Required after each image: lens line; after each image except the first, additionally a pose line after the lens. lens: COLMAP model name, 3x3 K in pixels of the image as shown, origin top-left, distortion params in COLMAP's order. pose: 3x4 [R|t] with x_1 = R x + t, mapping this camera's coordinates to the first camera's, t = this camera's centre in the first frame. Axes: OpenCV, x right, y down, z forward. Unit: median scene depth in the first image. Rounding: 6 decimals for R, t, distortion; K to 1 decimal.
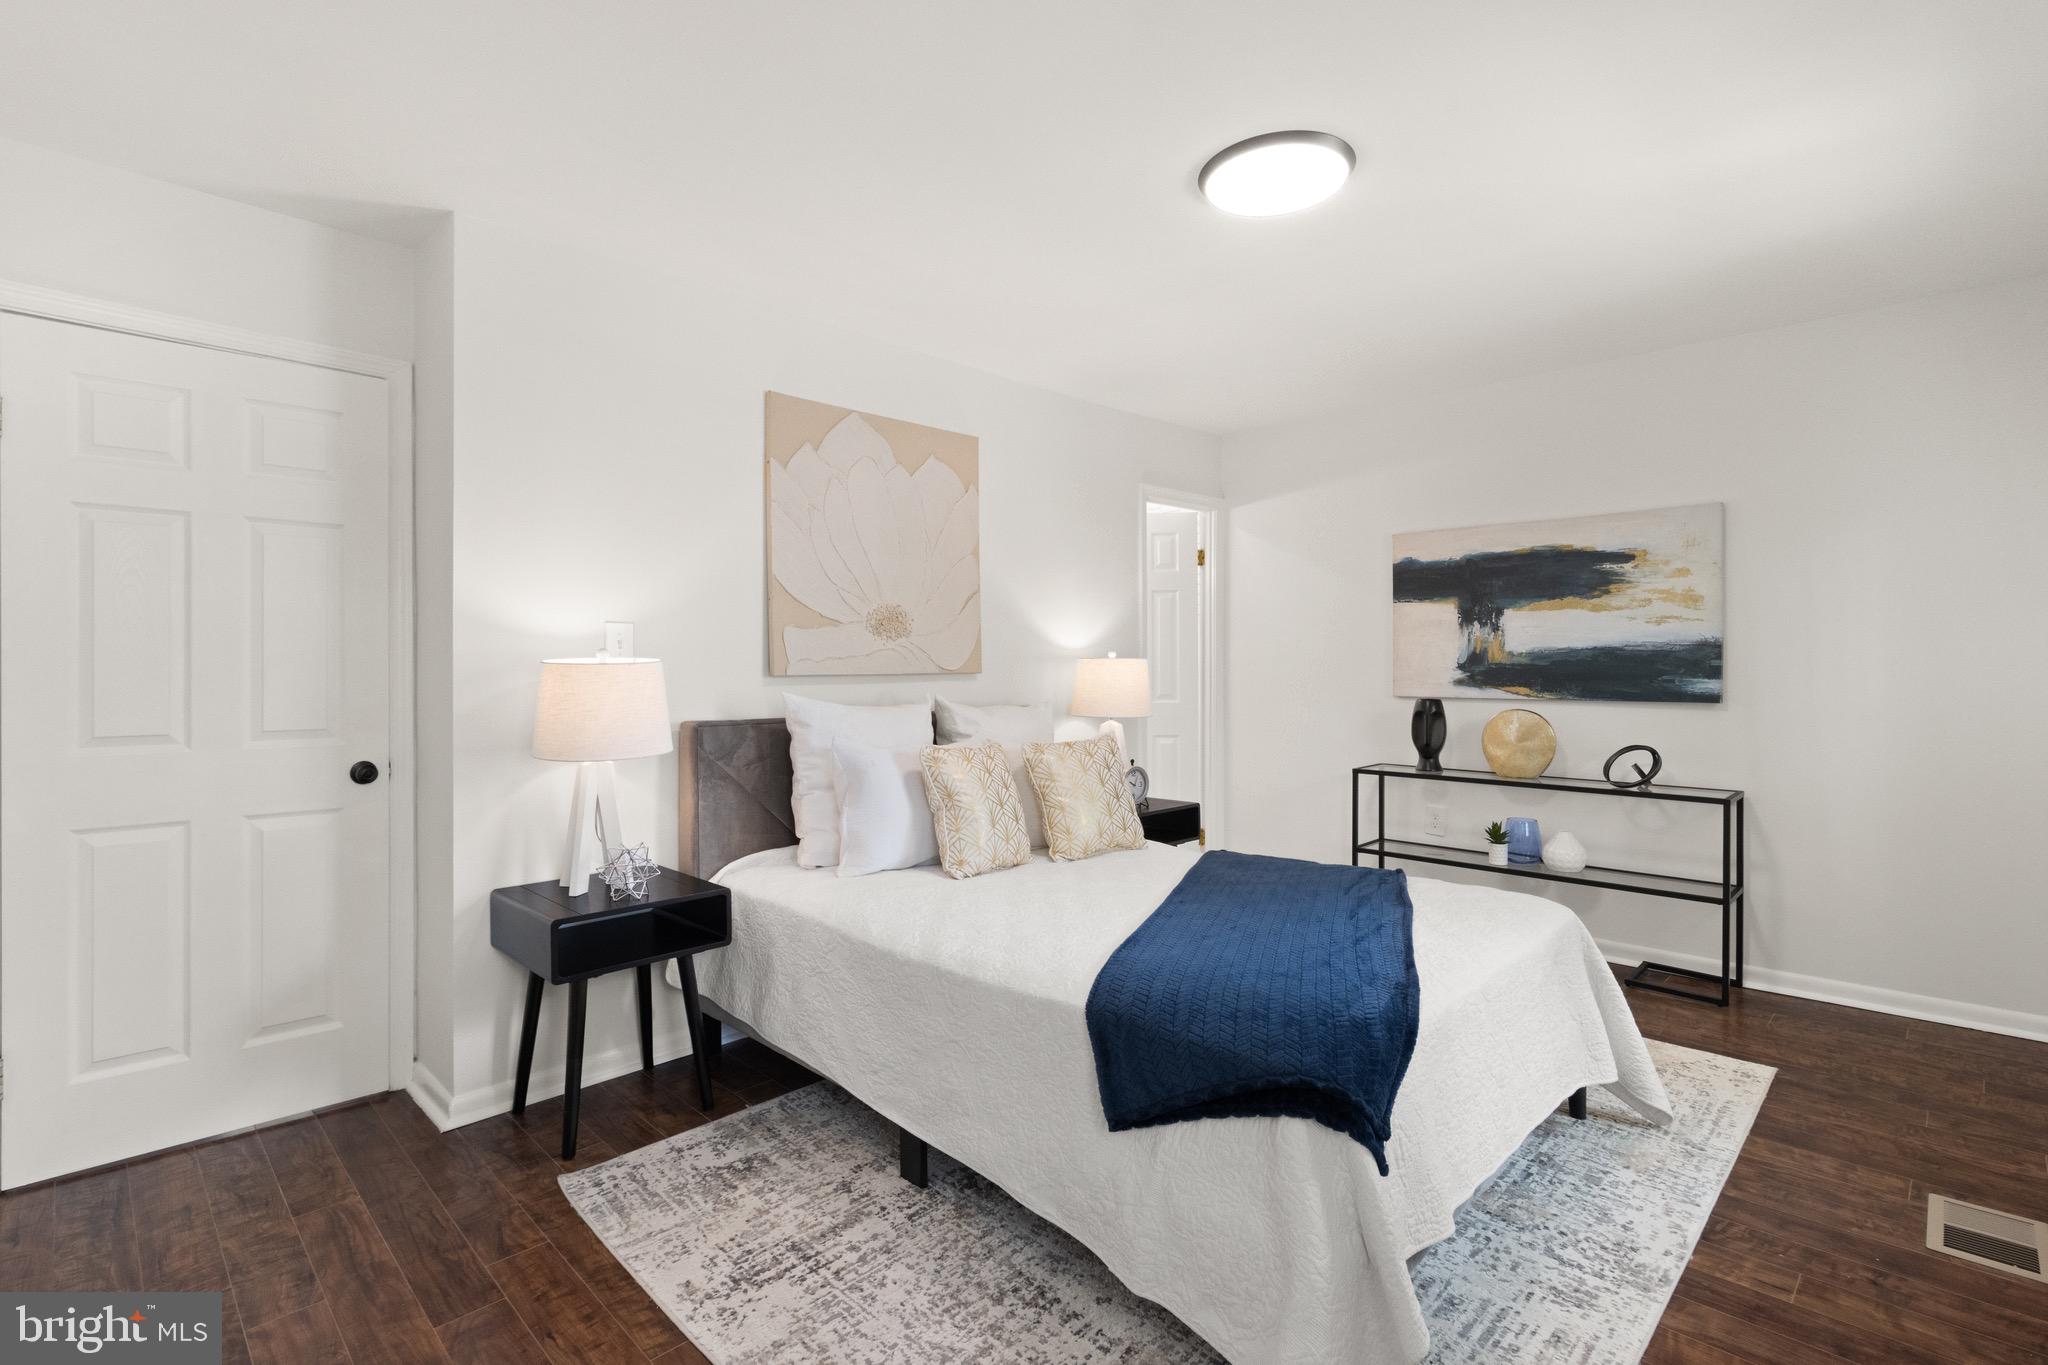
lens RADIAL K [[967.5, 0, 1020.4], [0, 967.5, 679.2], [0, 0, 1]] dist [0.002543, 0.000735]
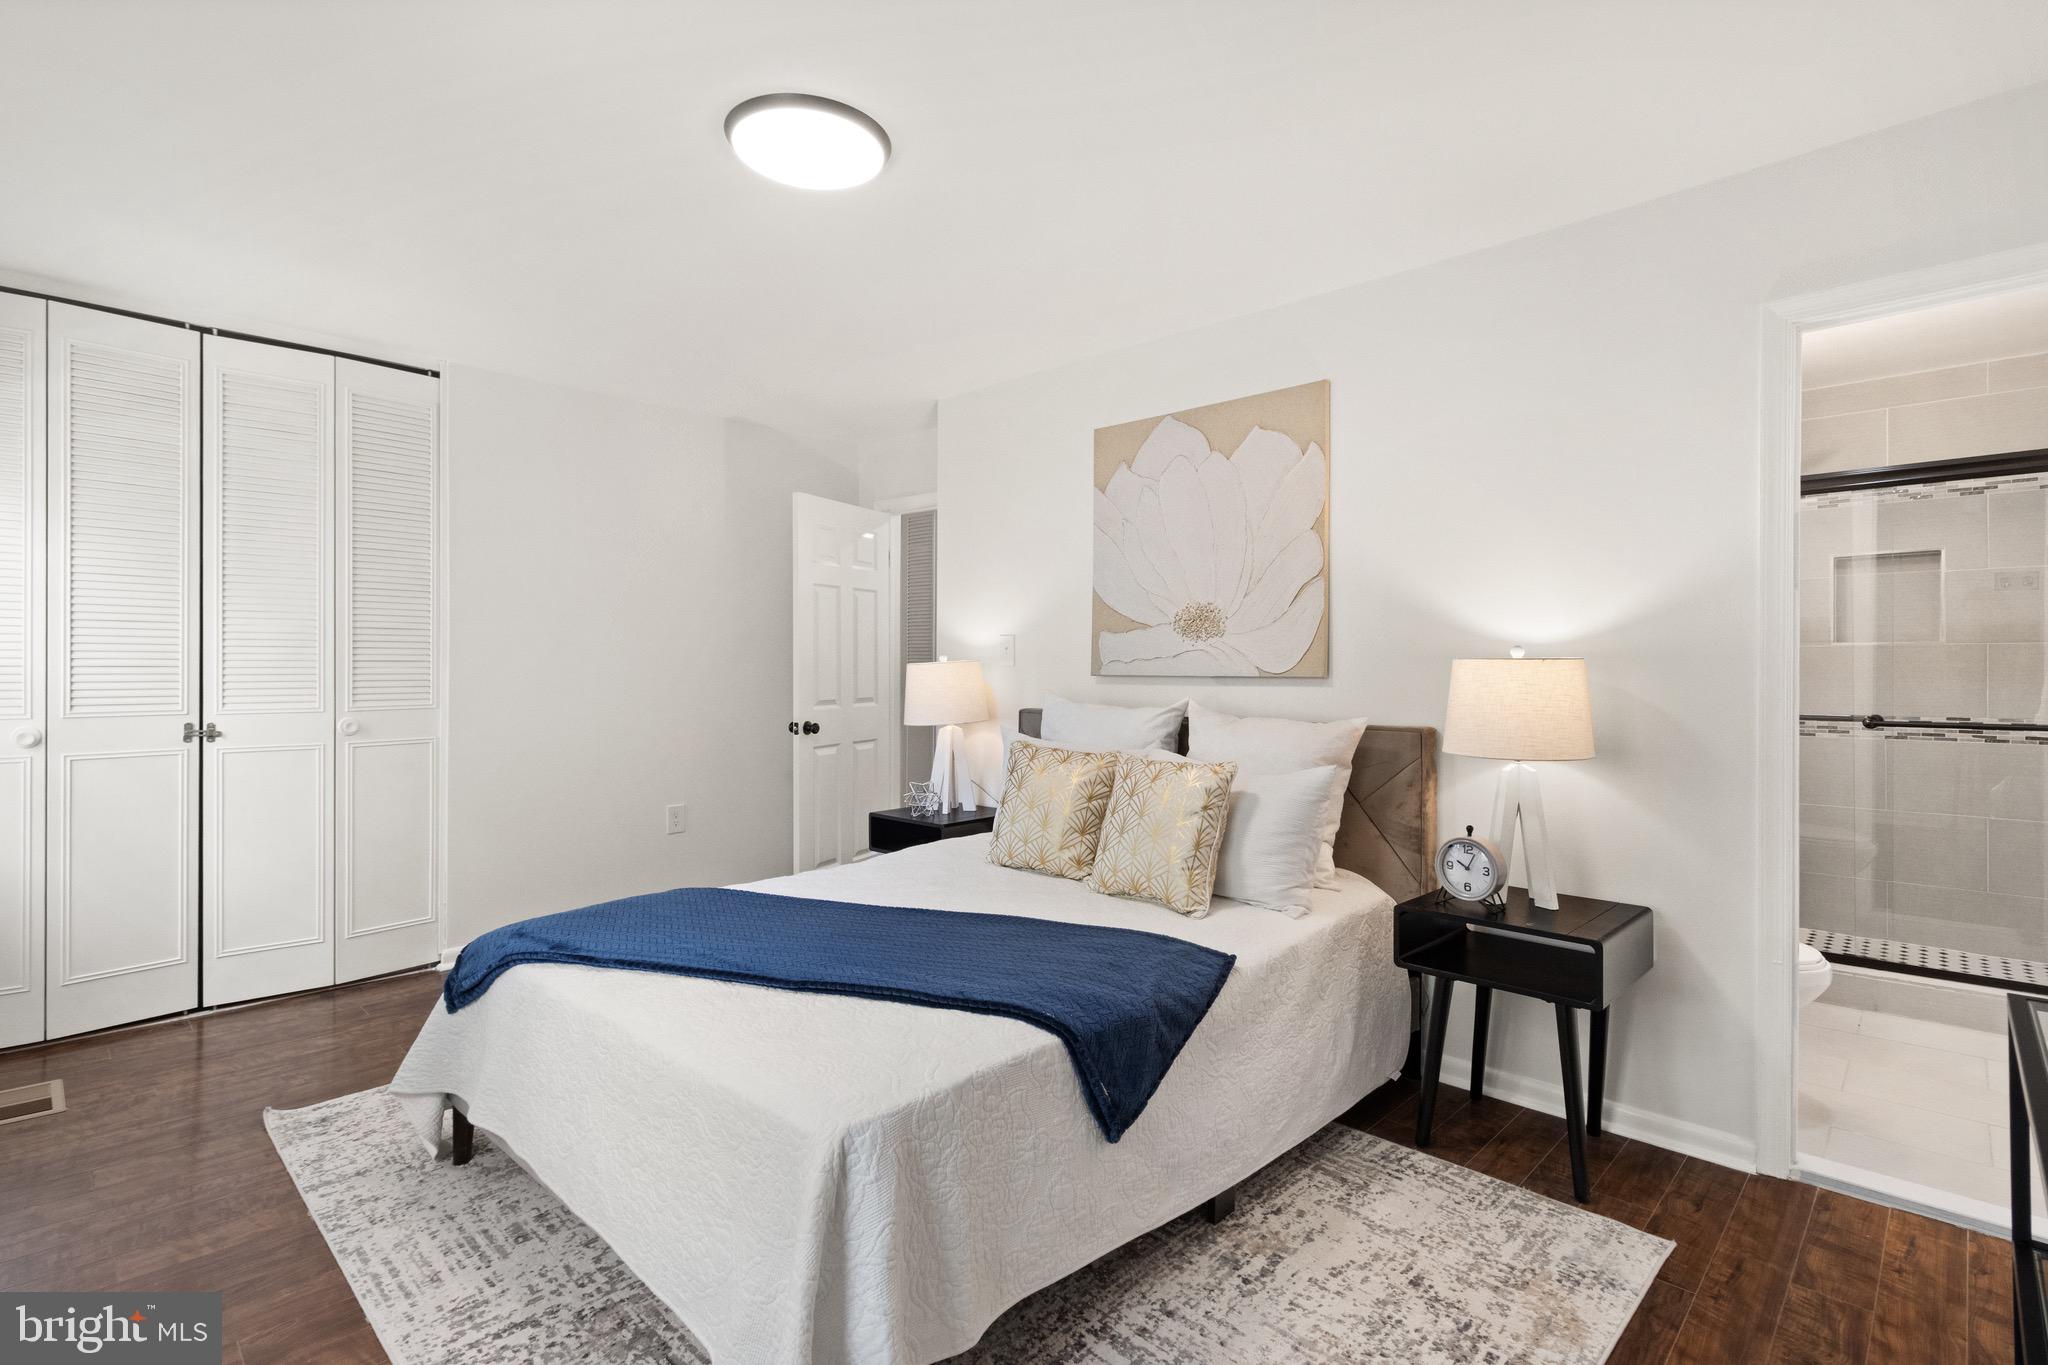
lens RADIAL K [[967.5, 0, 1020.4], [0, 967.5, 679.2], [0, 0, 1]] dist [0.002543, 0.000735]
pose [[0.012696, 0.020878, -0.999701, 0.905295], [-0.013666, 0.999692, 0.020704, -0.021508], [0.999826, 0.013400, 0.012978, 0.900016]]
